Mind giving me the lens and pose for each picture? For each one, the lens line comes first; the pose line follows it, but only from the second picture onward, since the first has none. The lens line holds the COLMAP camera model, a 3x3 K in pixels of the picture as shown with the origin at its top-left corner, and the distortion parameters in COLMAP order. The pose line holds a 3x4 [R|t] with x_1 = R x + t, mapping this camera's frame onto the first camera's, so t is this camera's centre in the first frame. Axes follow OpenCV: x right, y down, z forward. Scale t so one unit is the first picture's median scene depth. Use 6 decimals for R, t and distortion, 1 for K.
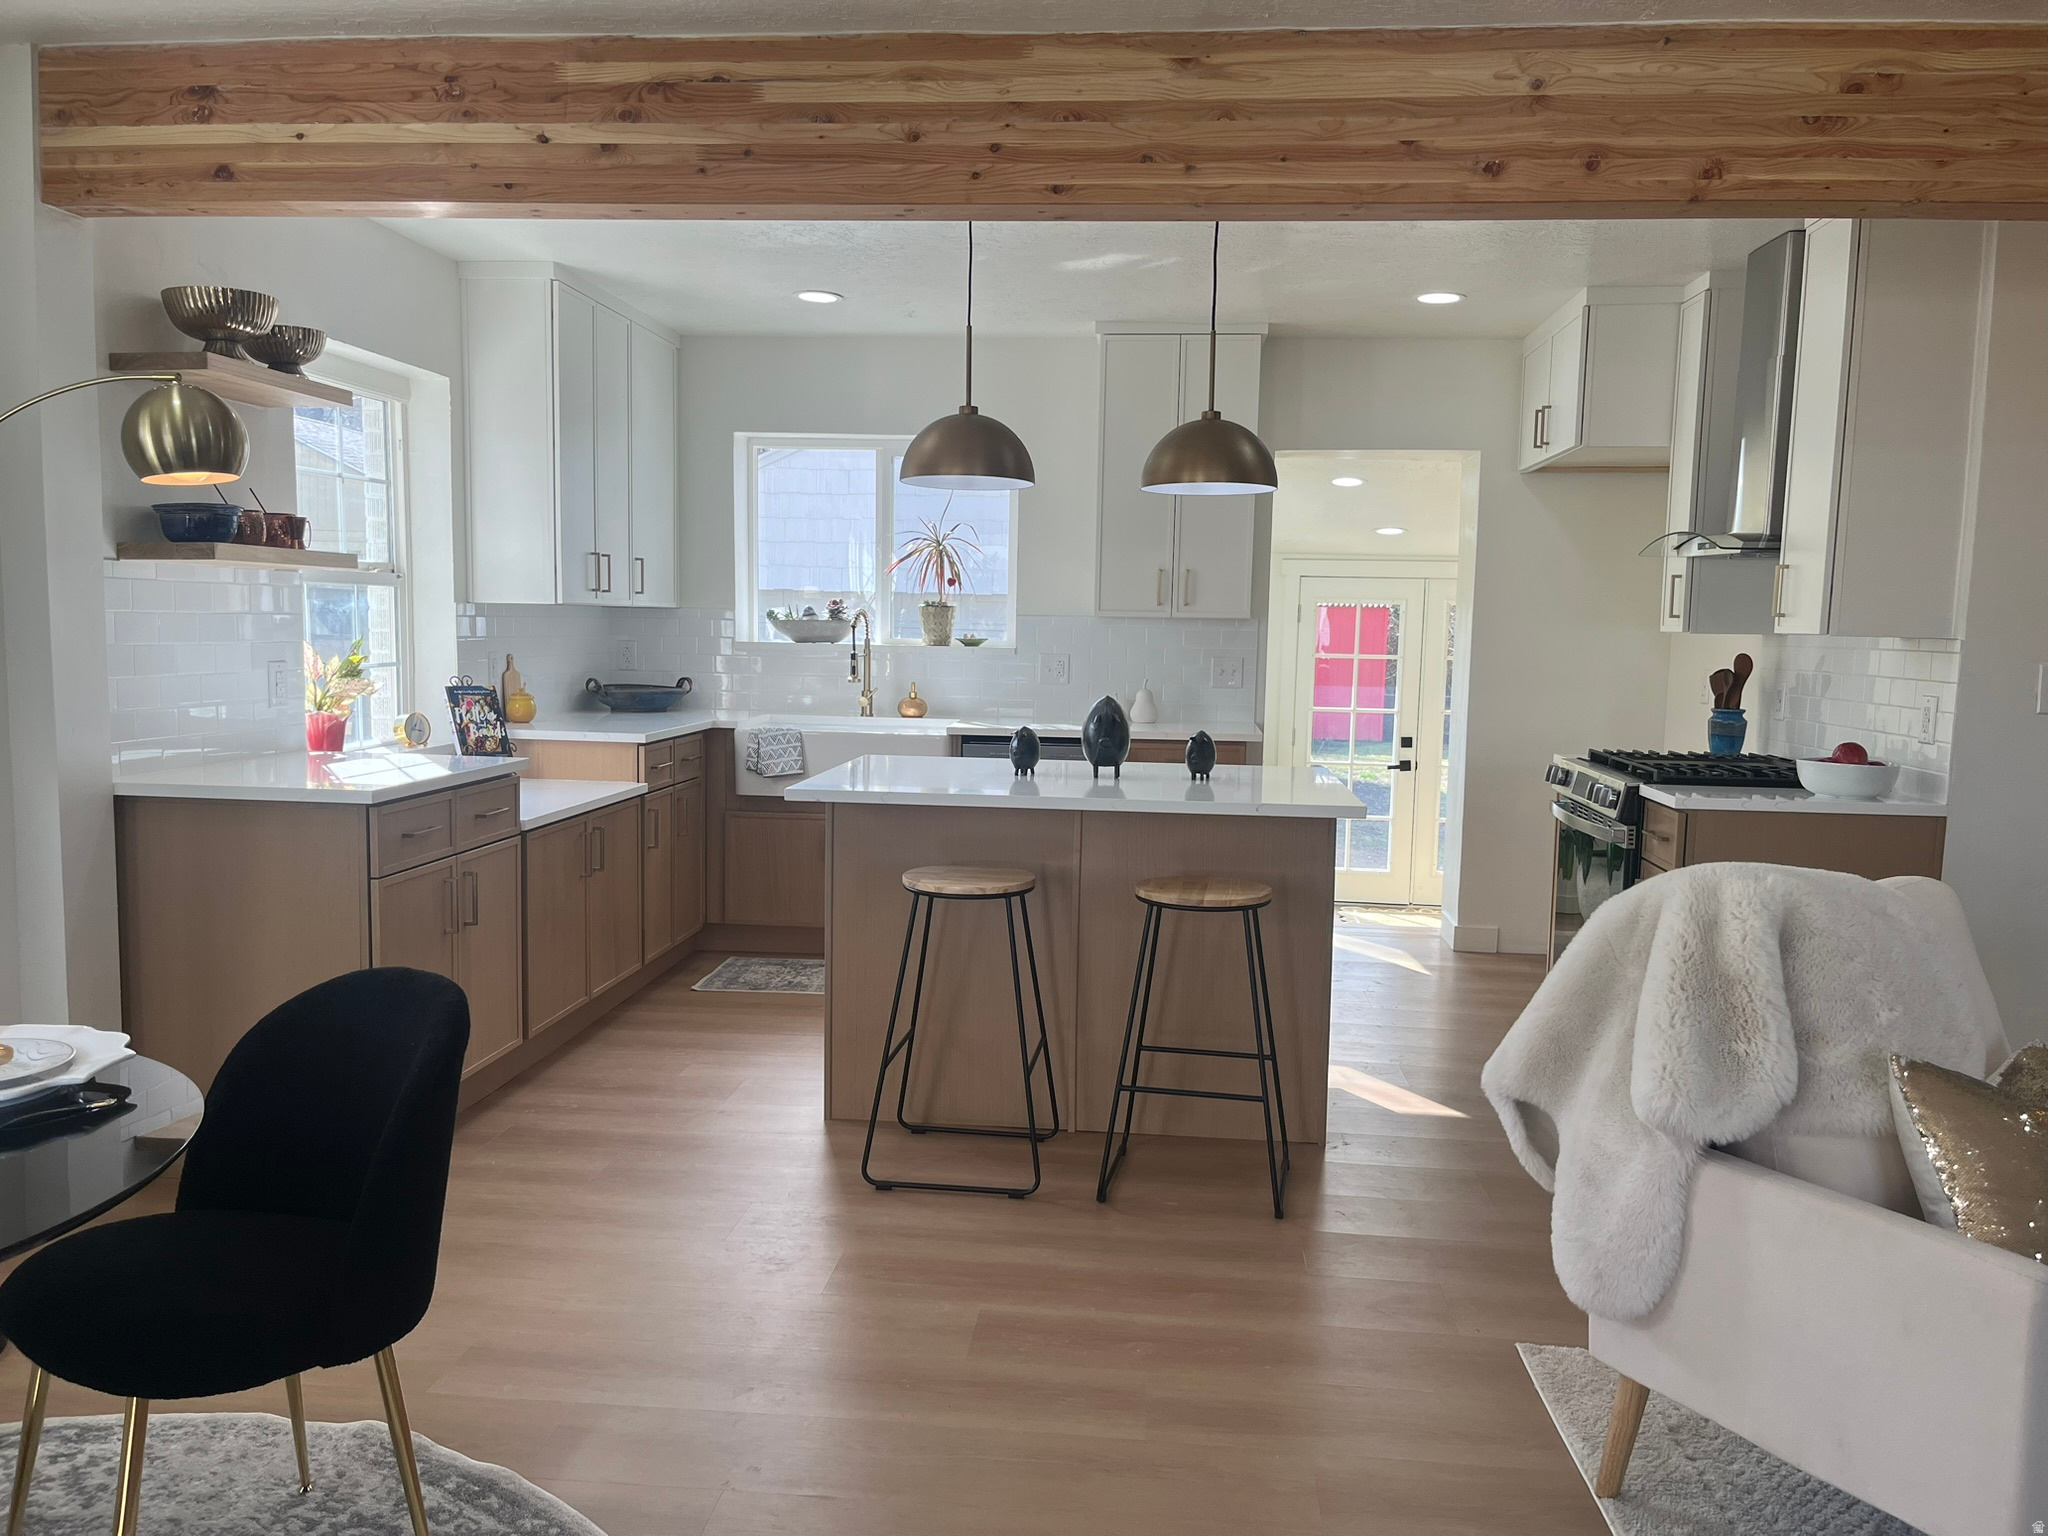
lens RADIAL K [[1519.3, 0, 1030.3], [0, 1519.3, 771.3], [0, 0, 1]] dist [0.002035, -0.043348]
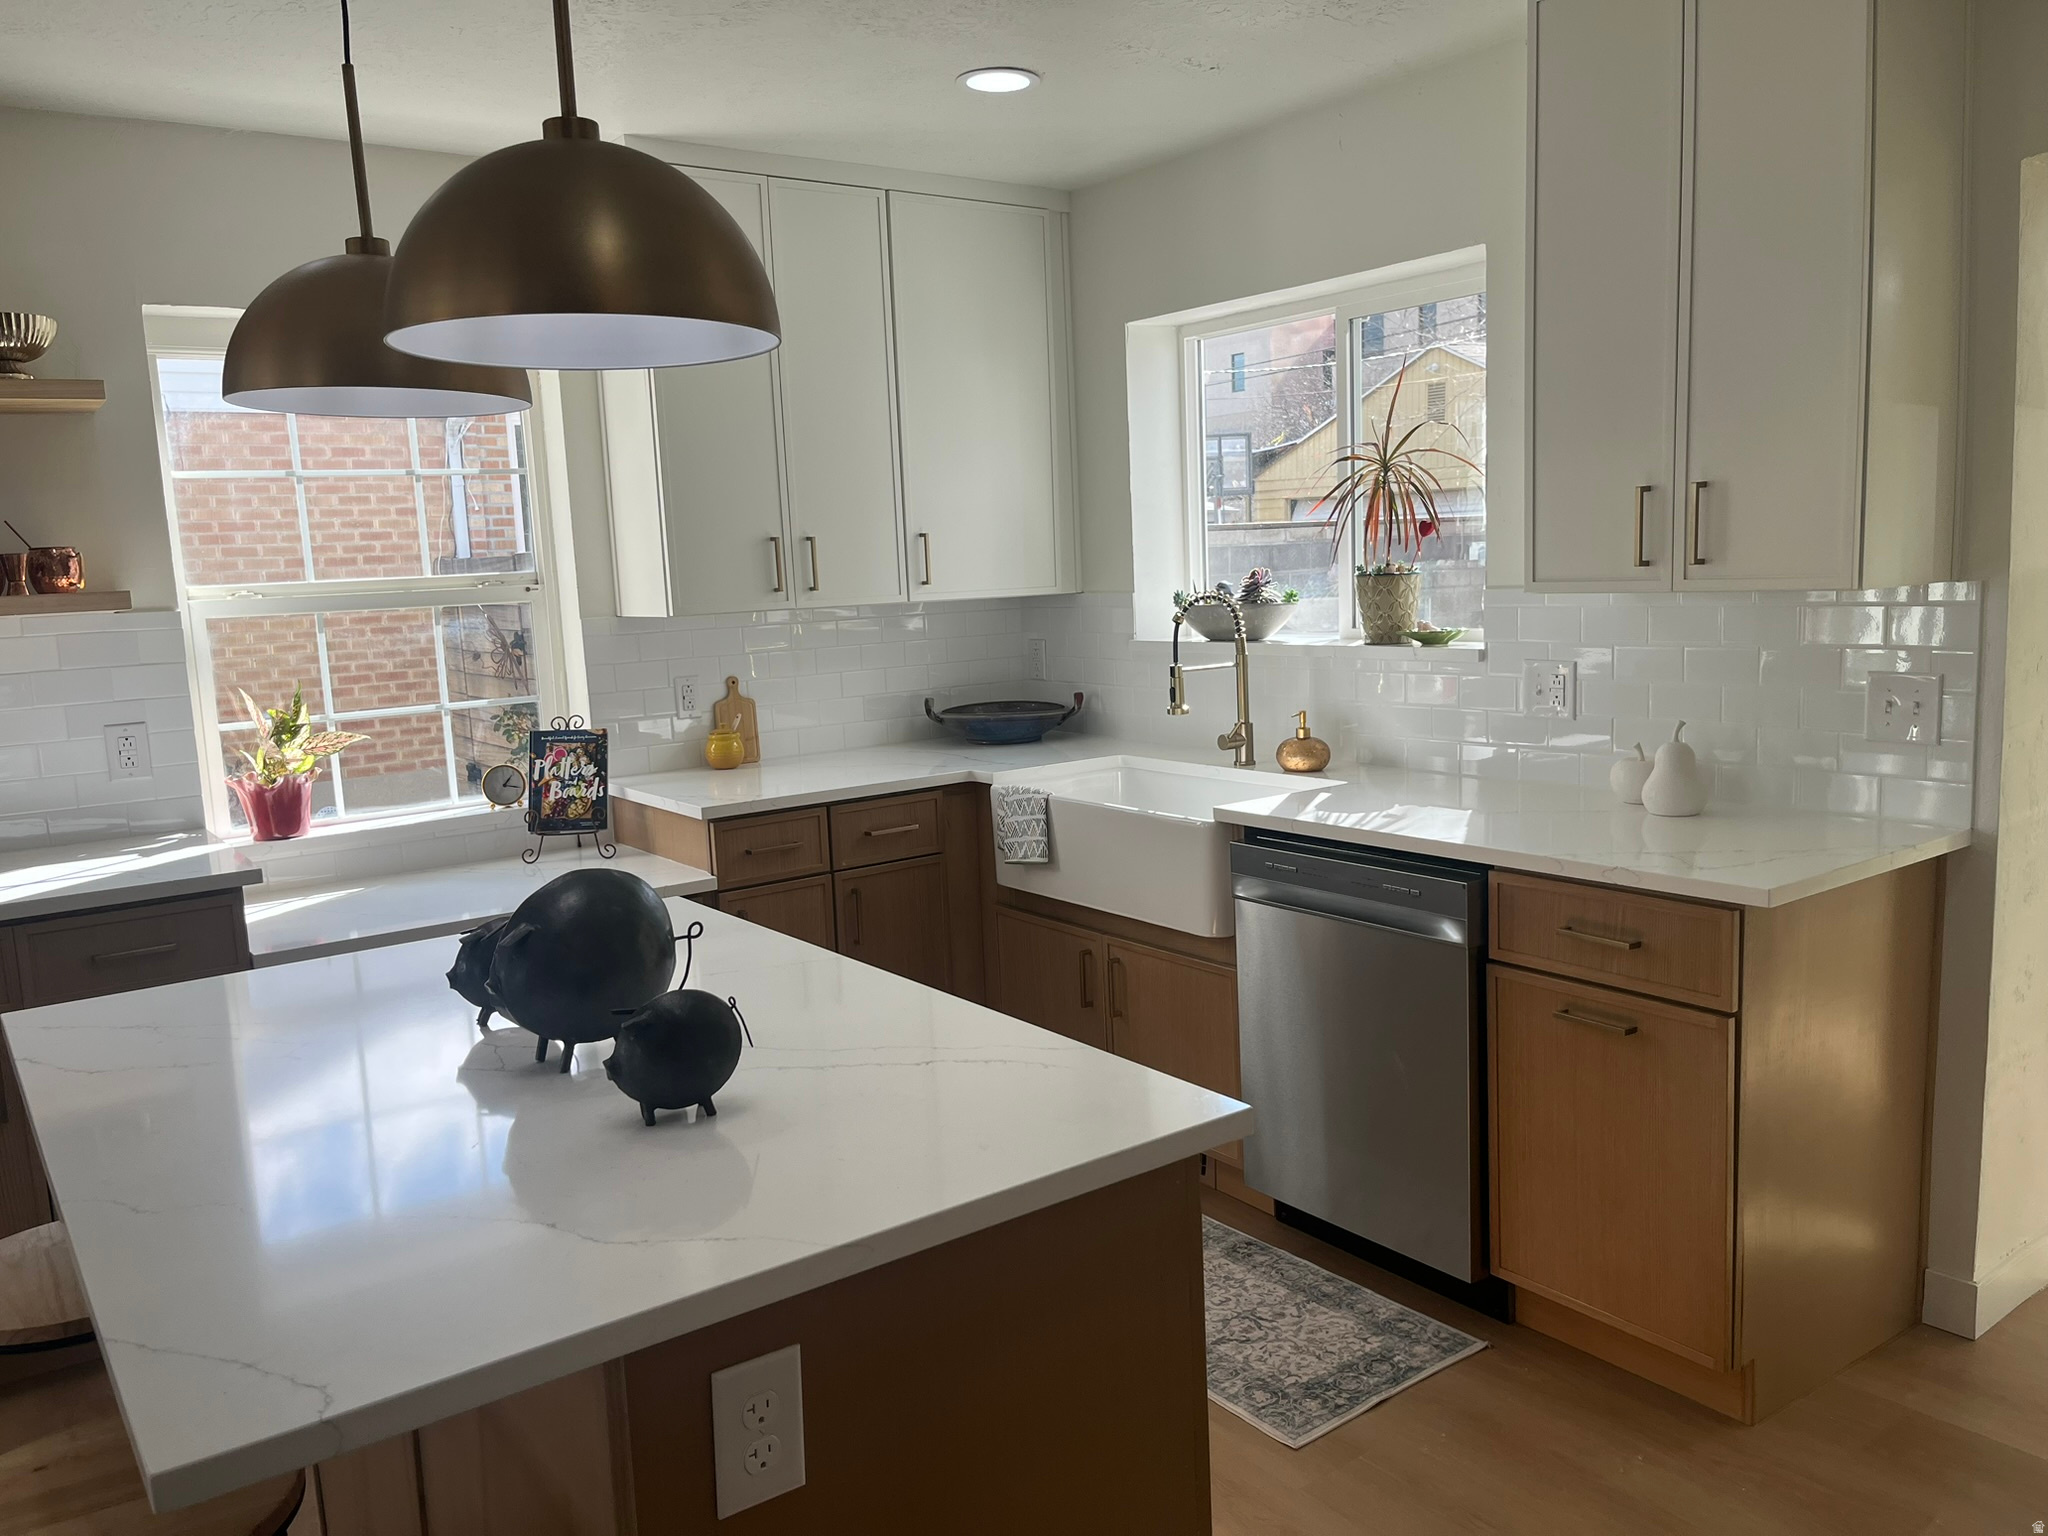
lens RADIAL K [[1519.3, 0, 1020.3], [0, 1519.3, 767.6], [0, 0, 1]] dist [0.002035, -0.043348]
pose [[0.669780, 0.054515, -0.740556, 0.349718], [-0.018440, 0.998215, 0.056804, -0.084269], [0.742331, -0.024391, 0.669590, 0.650645]]
